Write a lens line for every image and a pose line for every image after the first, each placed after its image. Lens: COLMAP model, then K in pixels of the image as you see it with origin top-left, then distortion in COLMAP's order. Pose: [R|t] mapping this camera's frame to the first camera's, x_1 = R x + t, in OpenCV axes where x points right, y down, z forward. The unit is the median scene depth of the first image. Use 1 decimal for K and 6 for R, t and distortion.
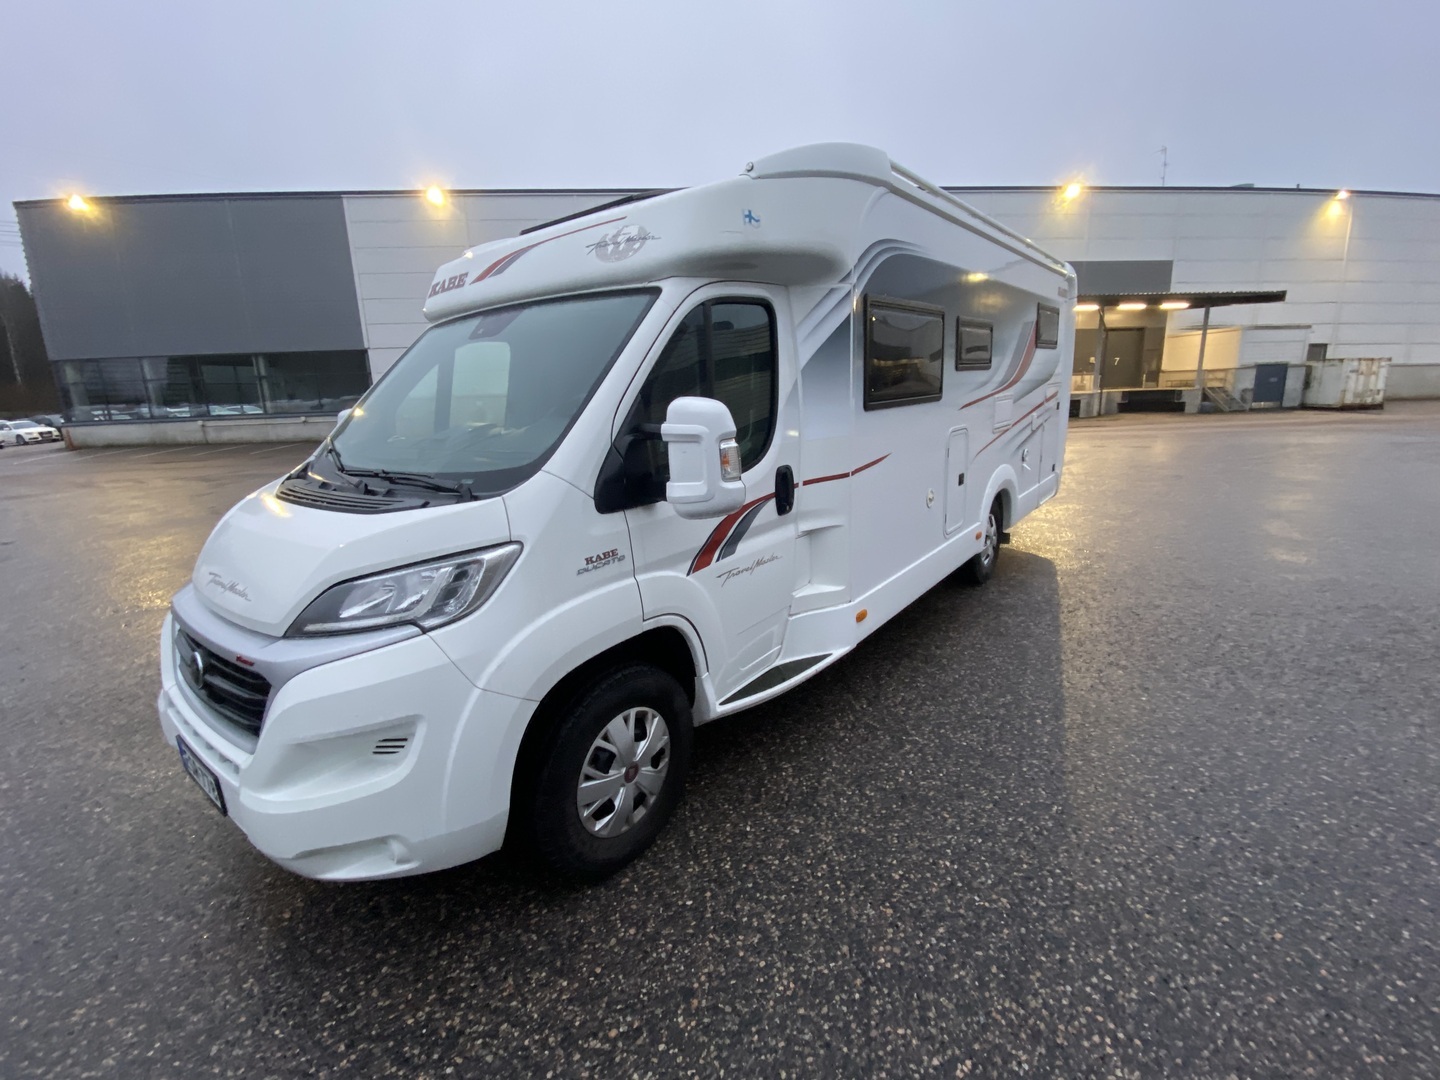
lens RADIAL K [[649.8, 0, 720.0], [0, 649.8, 540.0], [0, 0, 1]] dist [-0.000247, -0.000526]
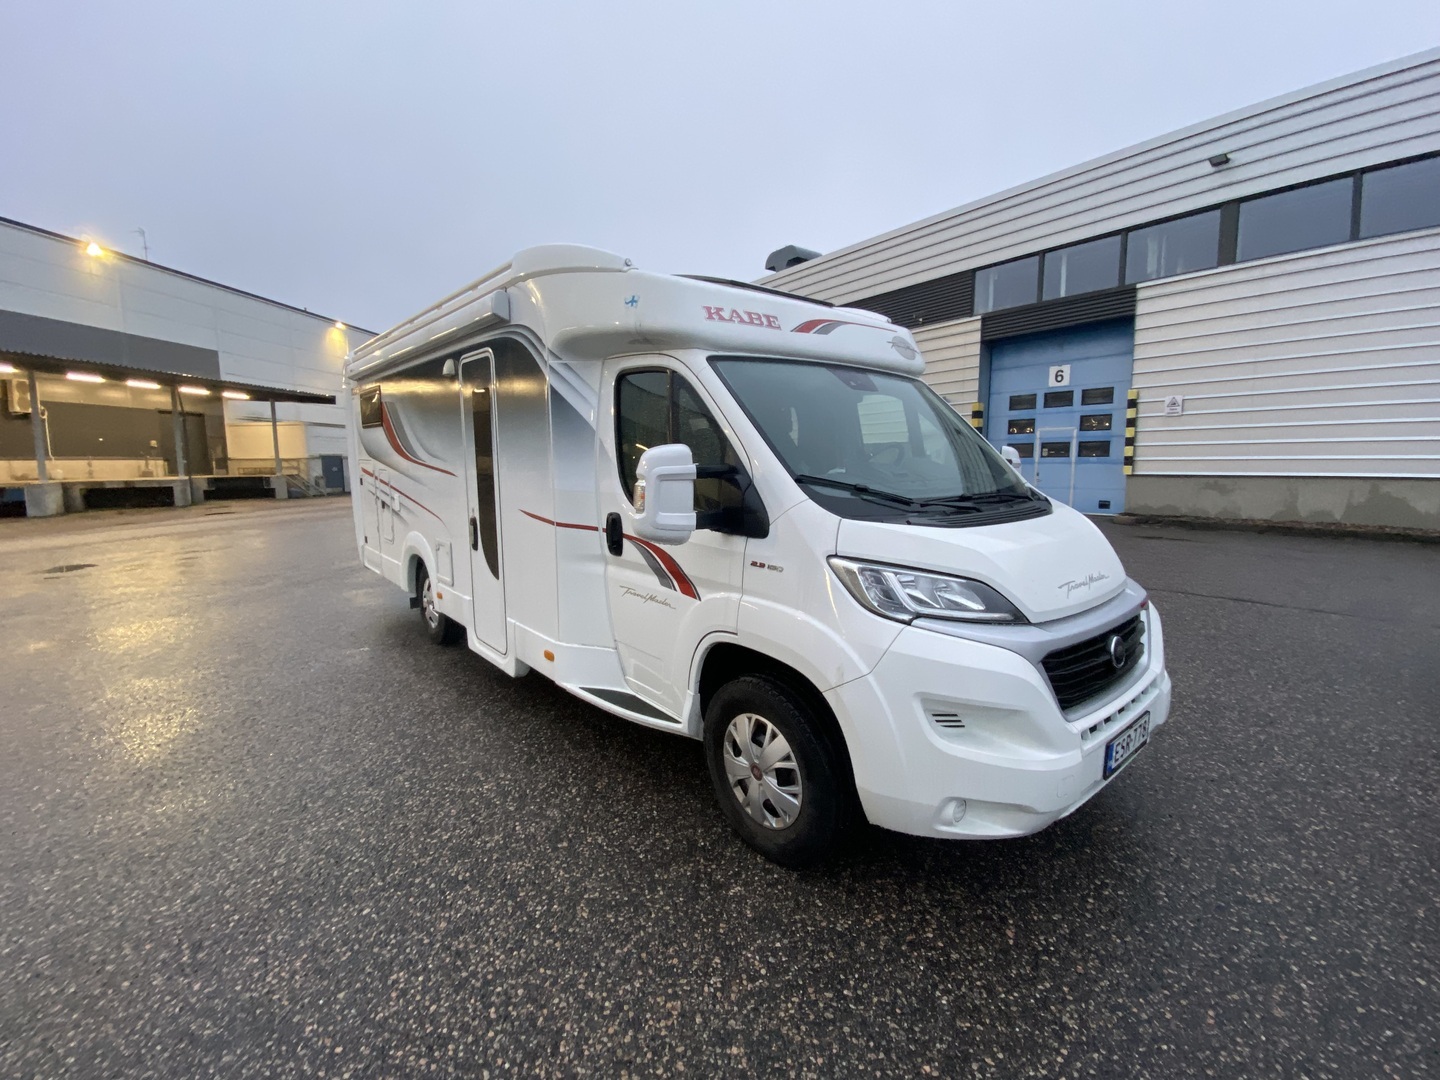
lens RADIAL K [[649.8, 0, 720.0], [0, 649.8, 540.0], [0, 0, 1]] dist [-0.000247, -0.000526]
pose [[0.246650, -0.085195, 0.965352, -0.112749], [0.215482, 0.976013, 0.031080, -0.010144], [-0.944845, 0.200350, 0.259092, 0.071258]]
